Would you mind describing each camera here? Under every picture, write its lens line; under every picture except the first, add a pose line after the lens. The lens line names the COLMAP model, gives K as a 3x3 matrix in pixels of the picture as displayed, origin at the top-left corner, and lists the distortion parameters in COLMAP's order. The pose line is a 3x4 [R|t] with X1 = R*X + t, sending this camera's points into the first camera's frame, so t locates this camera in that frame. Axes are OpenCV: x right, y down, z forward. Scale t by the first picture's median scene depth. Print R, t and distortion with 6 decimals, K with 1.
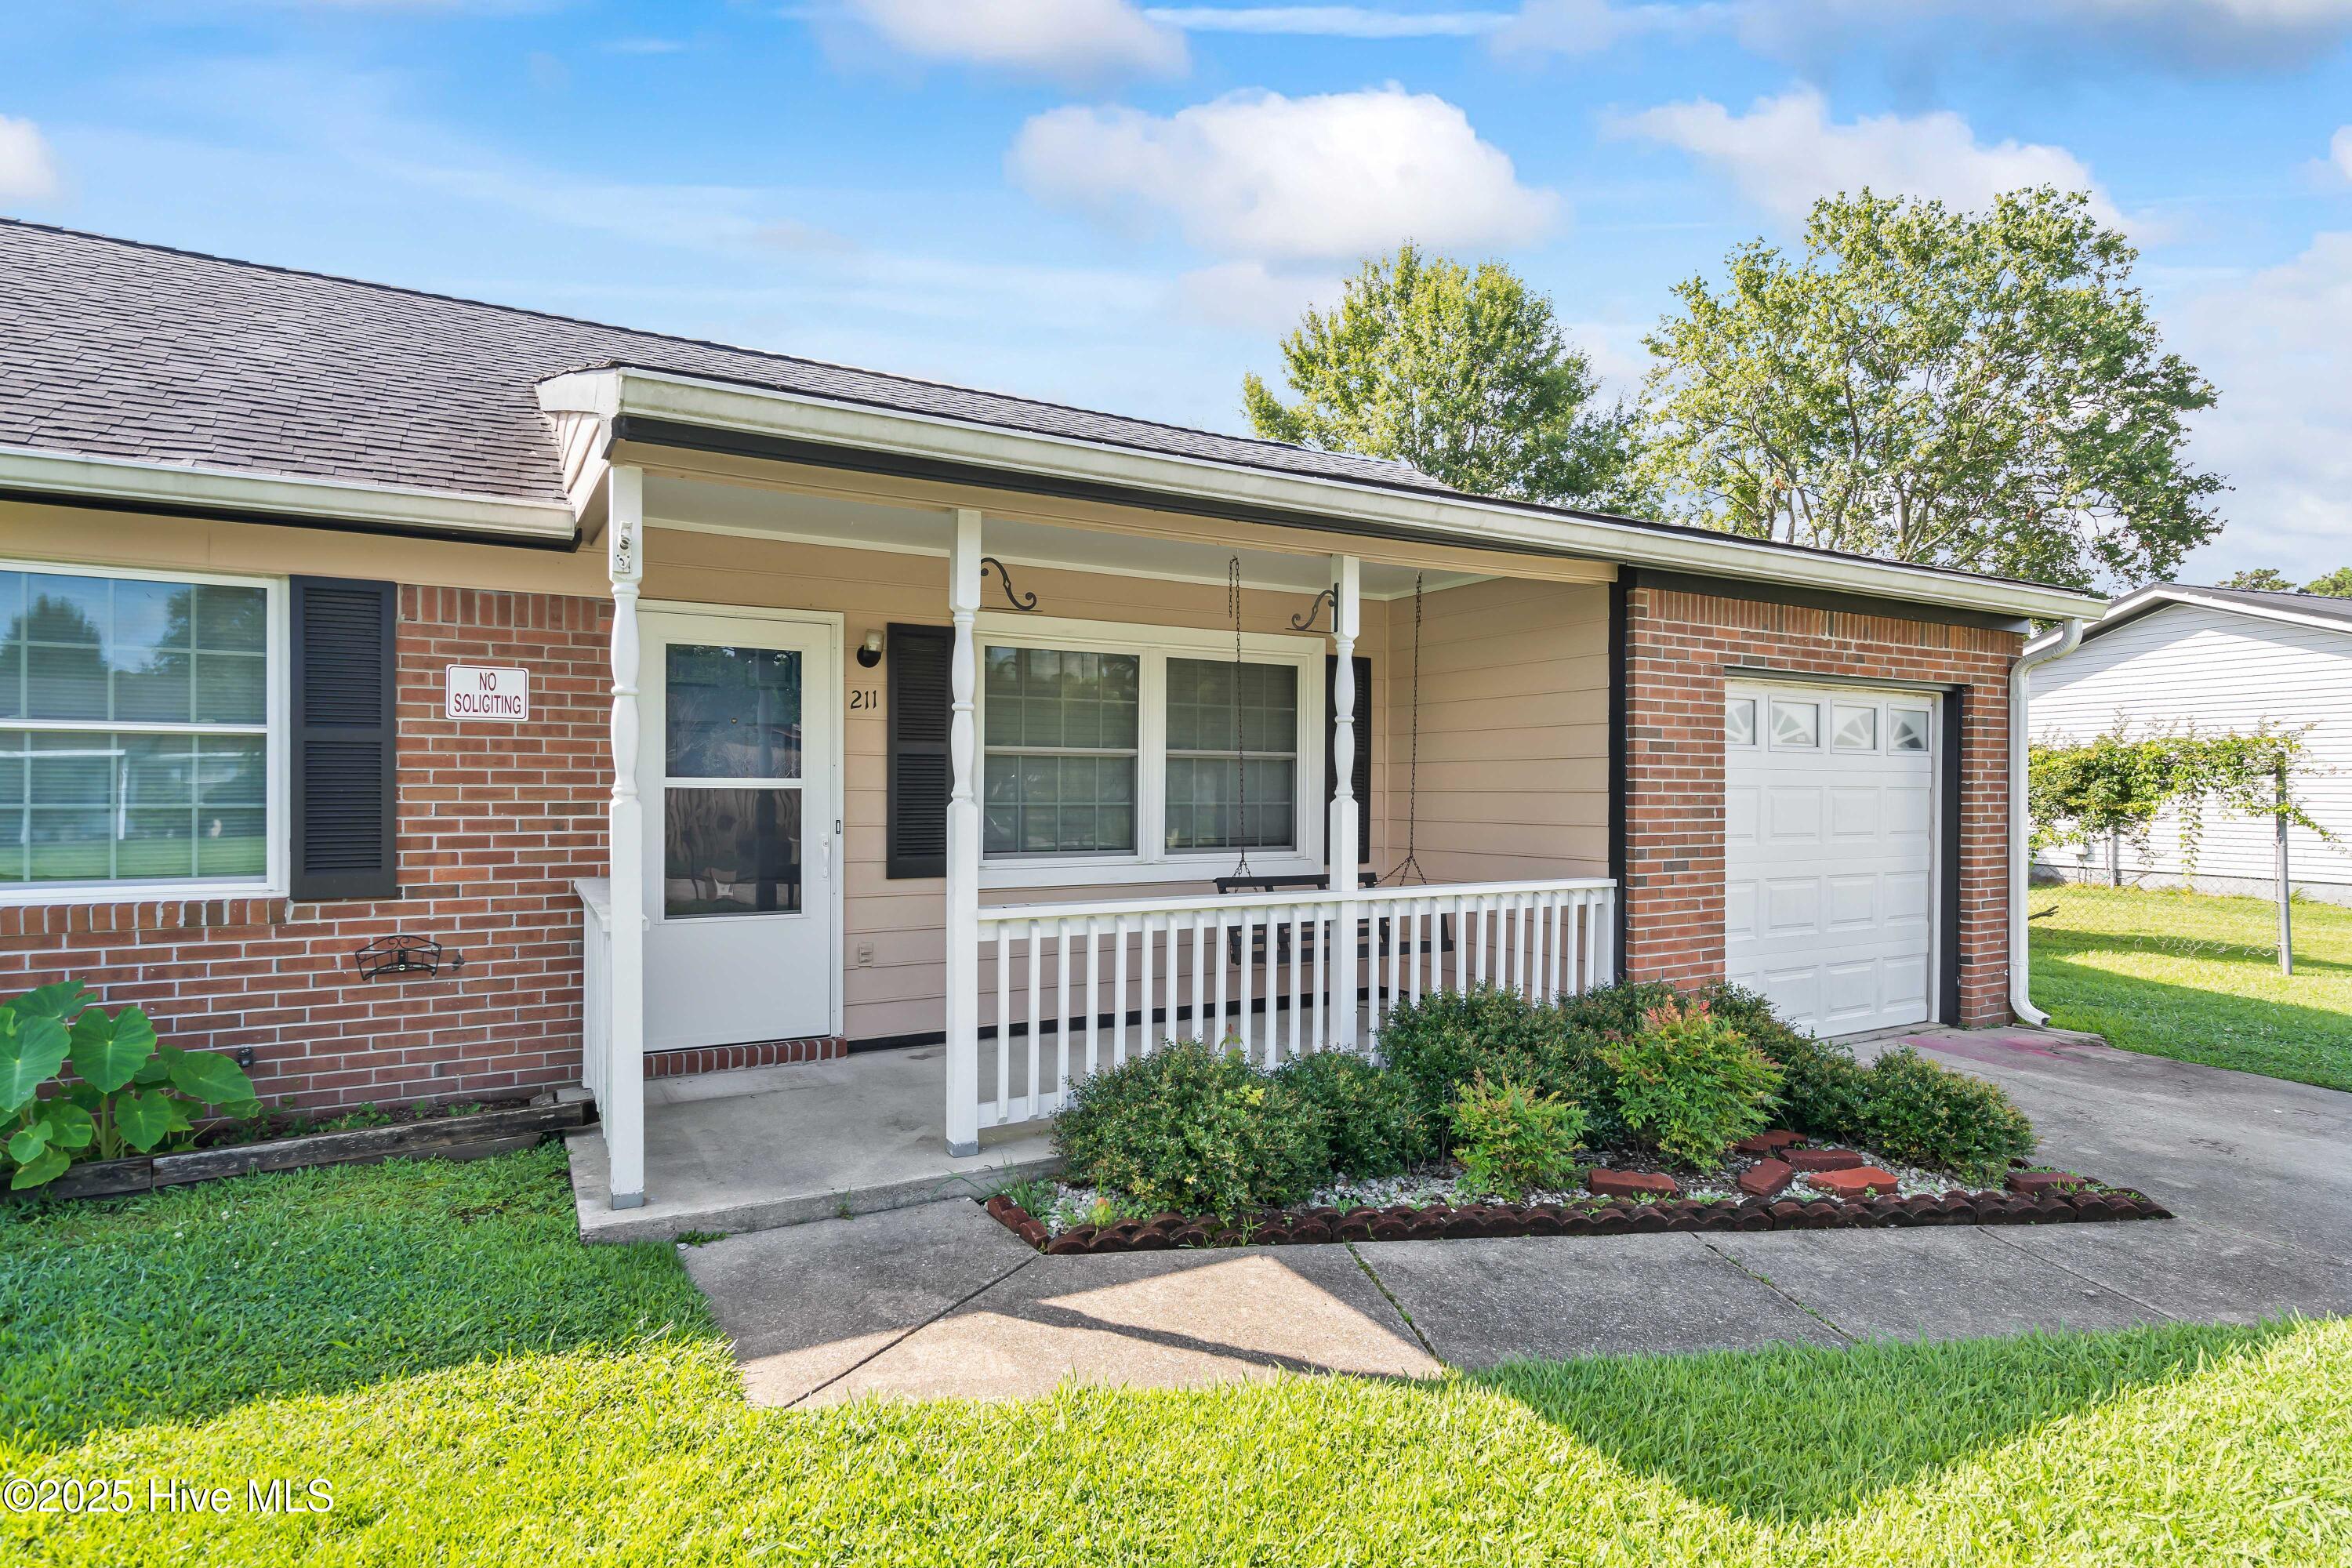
lens RADIAL K [[1217.3, 0, 1175.0], [0, 1217.3, 795.0], [0, 0, 1]] dist [0.006419, 0.000148]
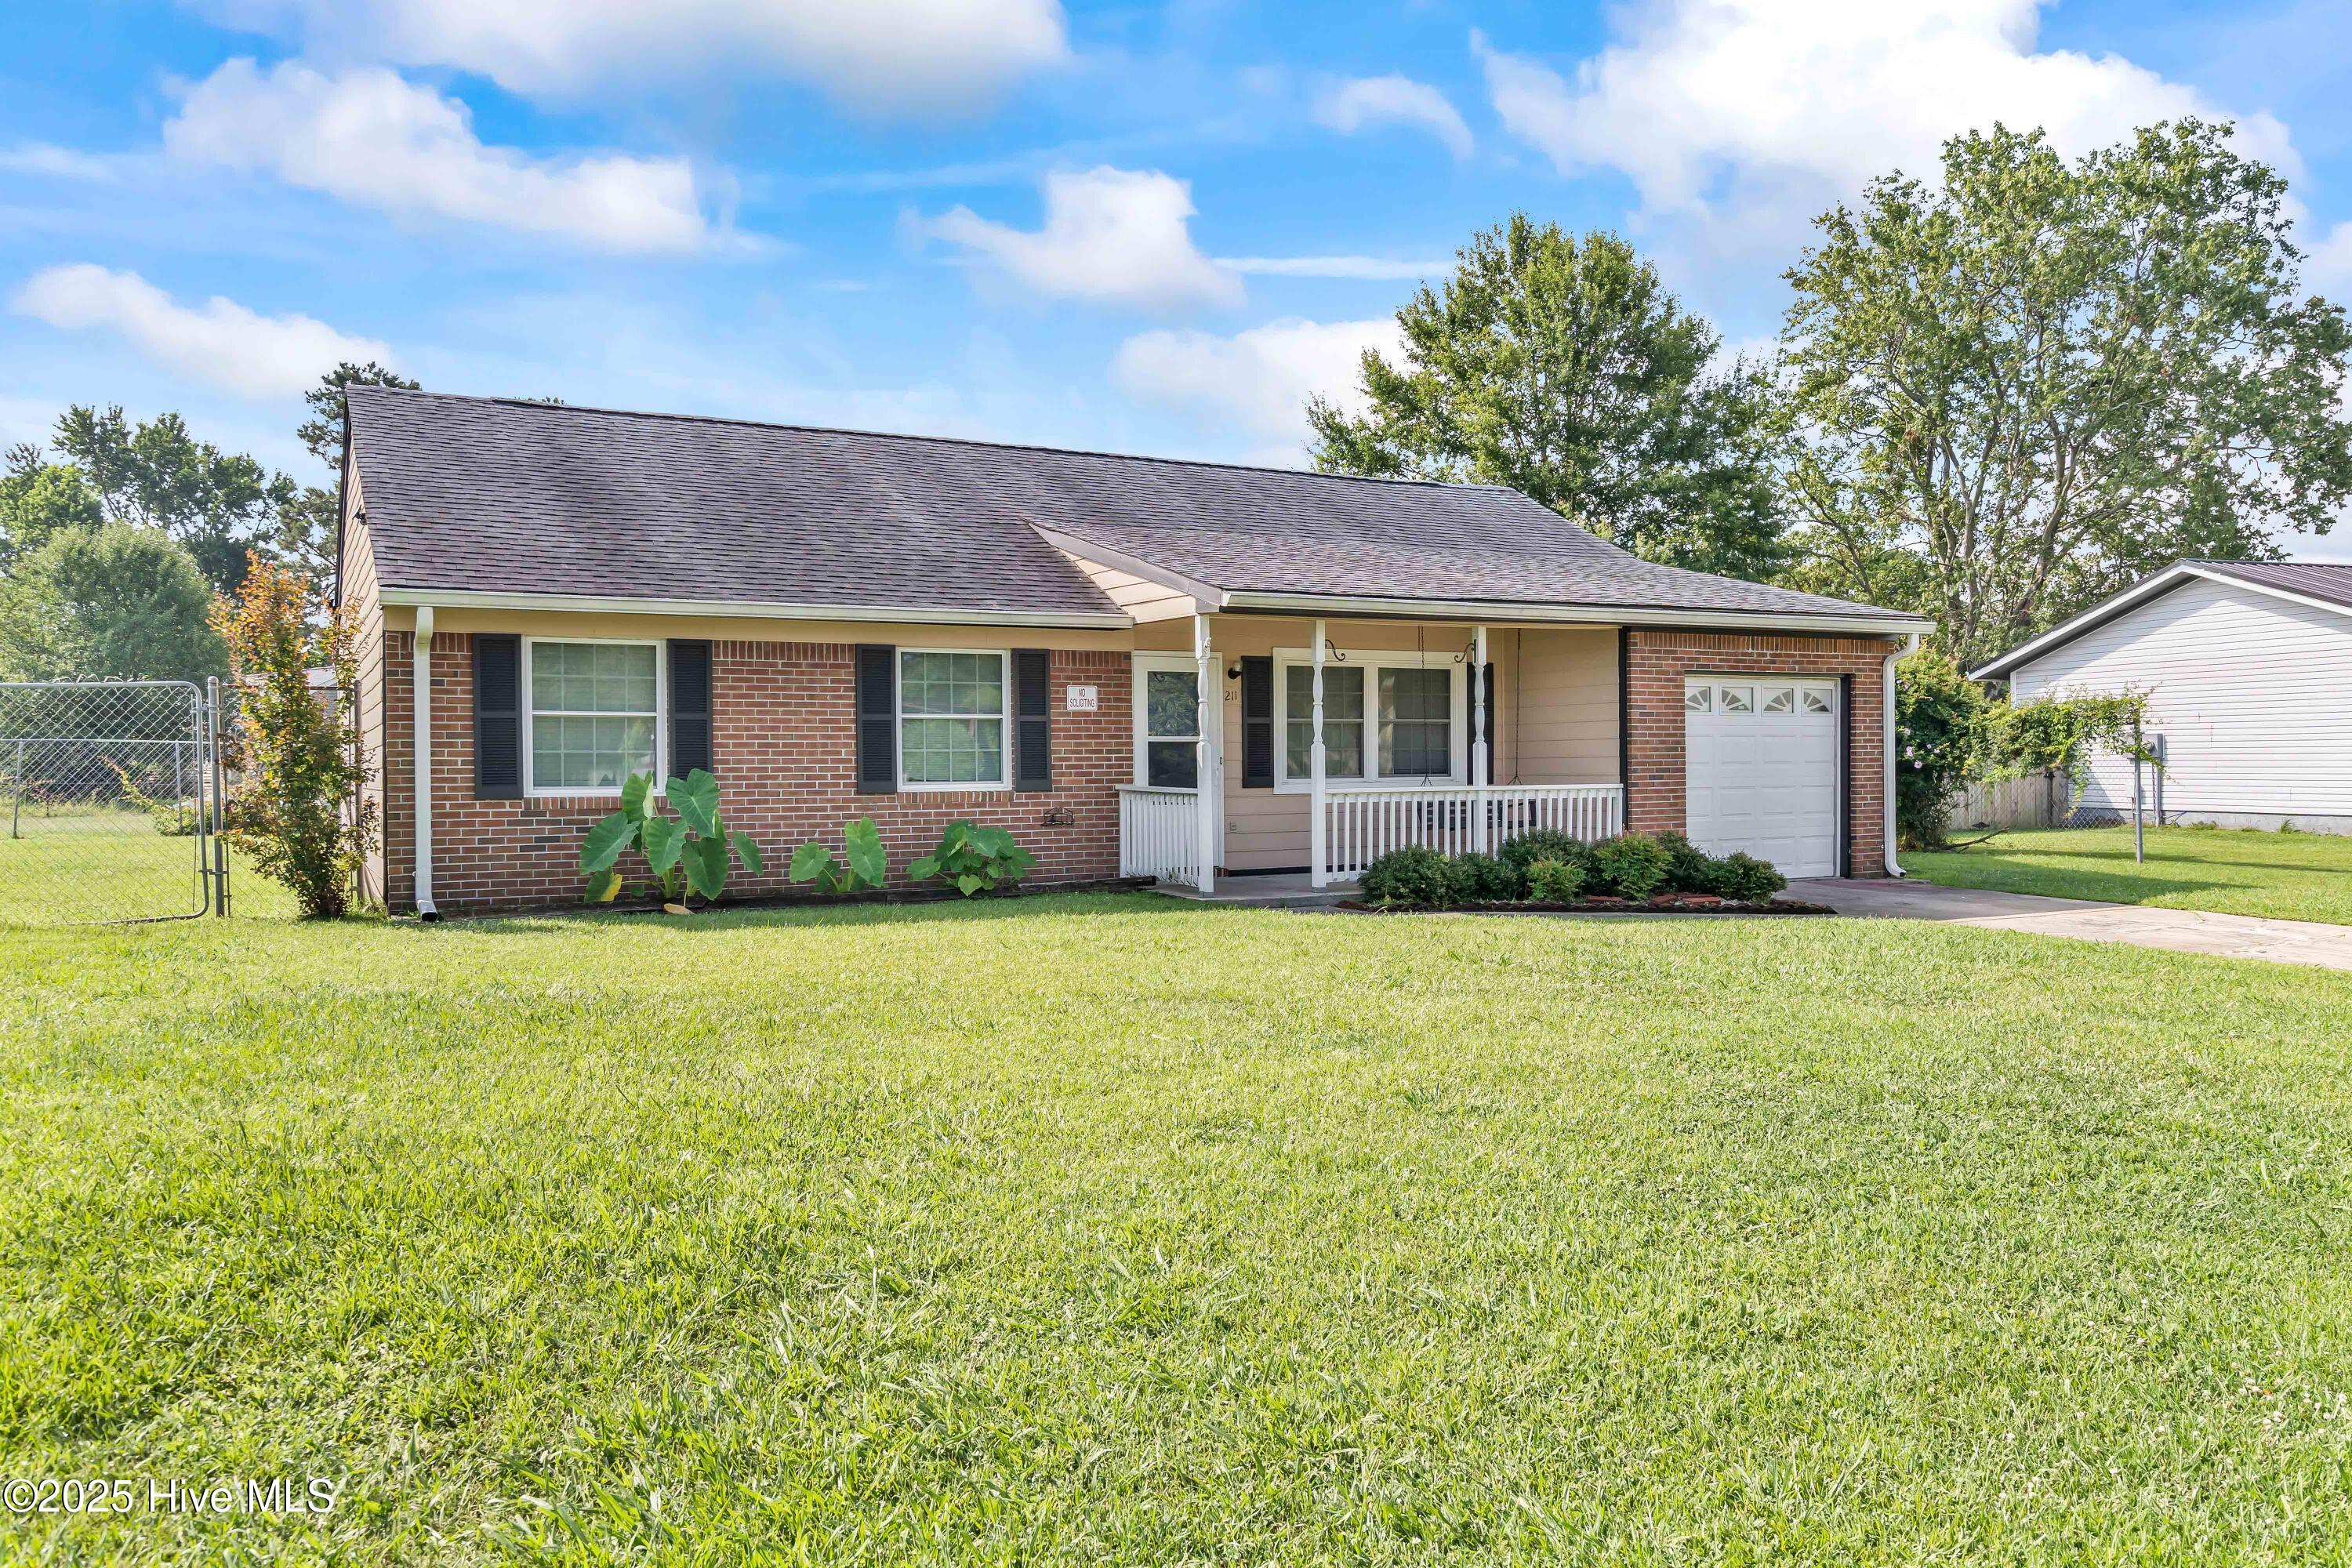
lens RADIAL K [[1617.8, 0, 1157.0], [0, 1617.8, 767.5], [0, 0, 1]] dist [-0.011931, 0.004997]
pose [[0.998793, -0.012758, -0.047437, -0.241676], [0.012591, 0.999913, -0.003815, 0.043048], [0.047482, 0.003213, 0.998867, -1.534717]]
